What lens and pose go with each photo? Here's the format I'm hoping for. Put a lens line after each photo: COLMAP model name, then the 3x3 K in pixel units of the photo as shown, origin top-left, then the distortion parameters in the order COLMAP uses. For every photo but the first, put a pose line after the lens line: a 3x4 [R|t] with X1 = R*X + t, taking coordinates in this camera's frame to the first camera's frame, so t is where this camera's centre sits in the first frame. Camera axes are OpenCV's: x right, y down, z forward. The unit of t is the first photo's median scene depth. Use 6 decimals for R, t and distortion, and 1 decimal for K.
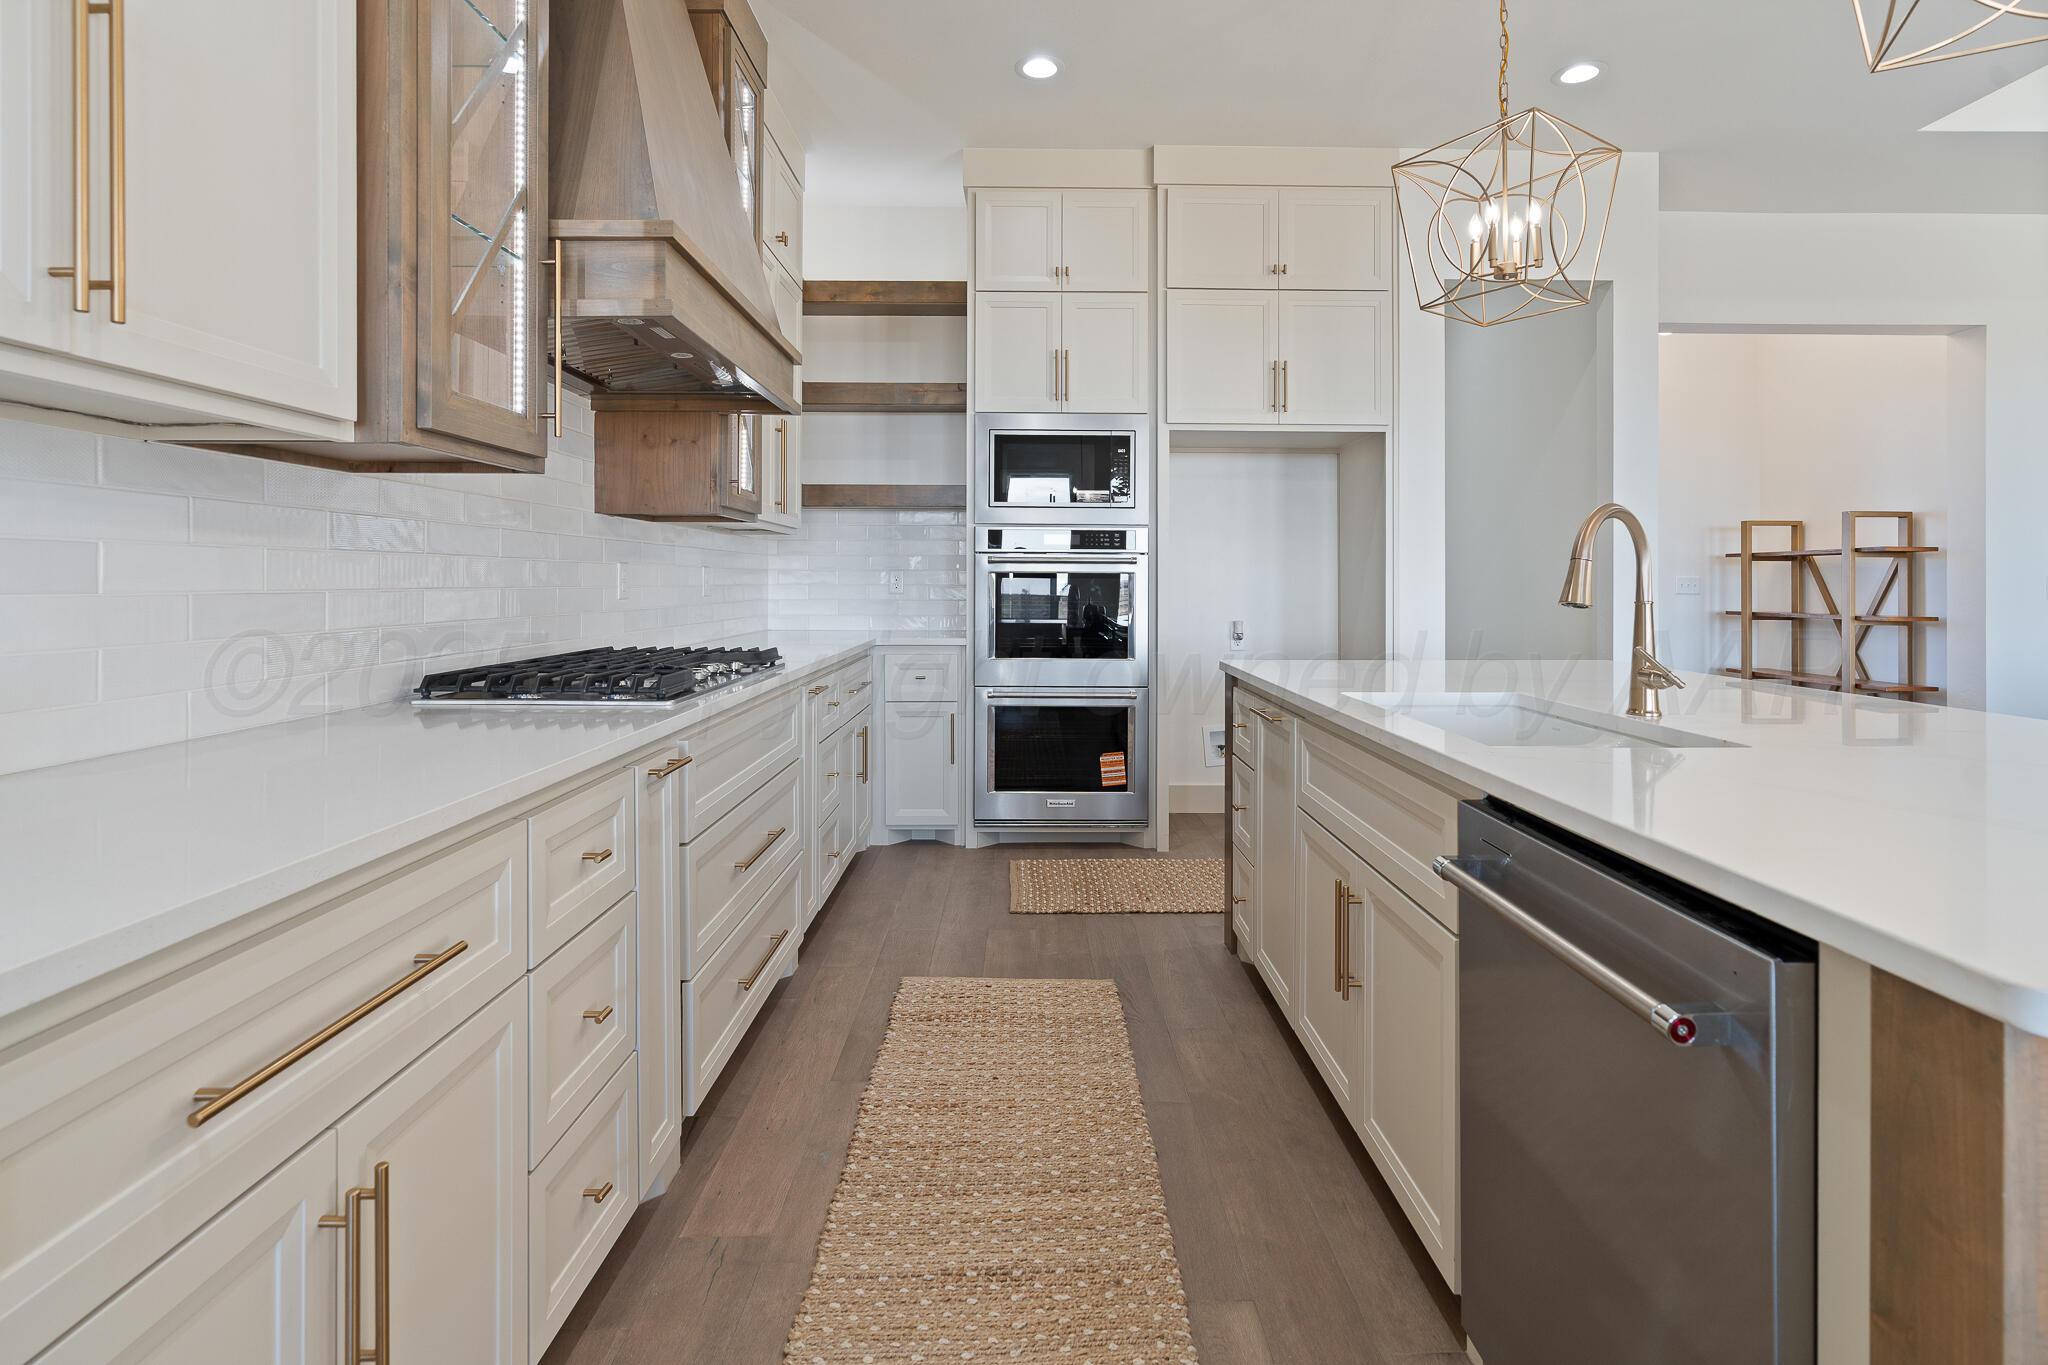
lens RADIAL K [[956.4, 0, 1037.6], [0, 956.4, 579.0], [0, 0, 1]] dist [-0.010964, 0.002839]
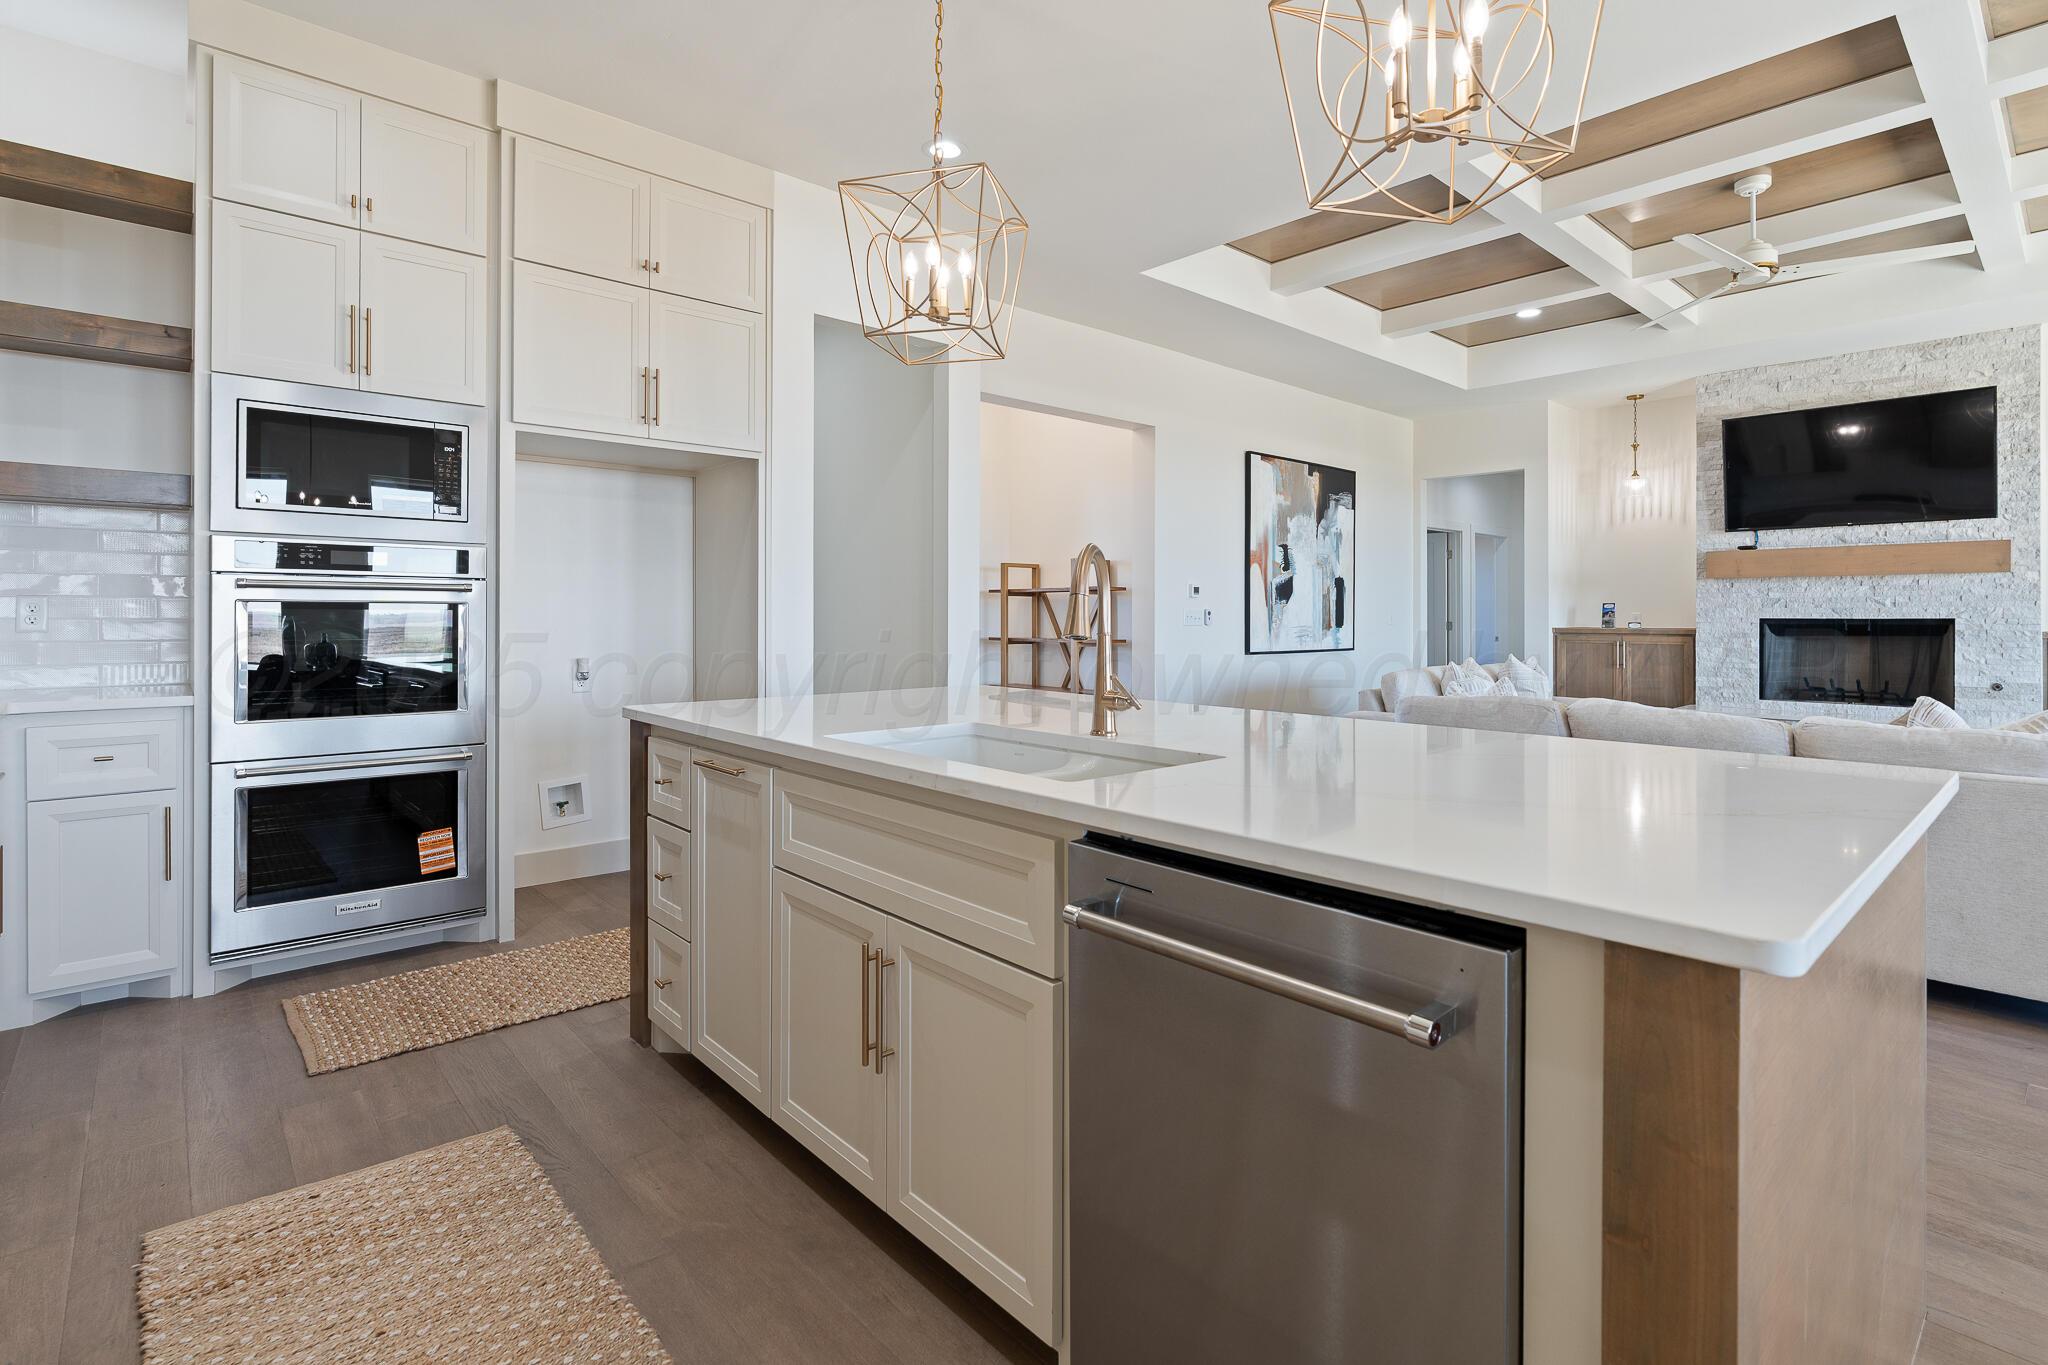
lens RADIAL K [[956.4, 0, 989.1], [0, 956.4, 612.1], [0, 0, 1]] dist [-0.010964, 0.002839]
pose [[0.760733, -0.000052, 0.649064, -0.087661], [-0.002093, 0.999995, 0.002533, -0.001480], [-0.649061, -0.003286, 0.760729, 0.108353]]
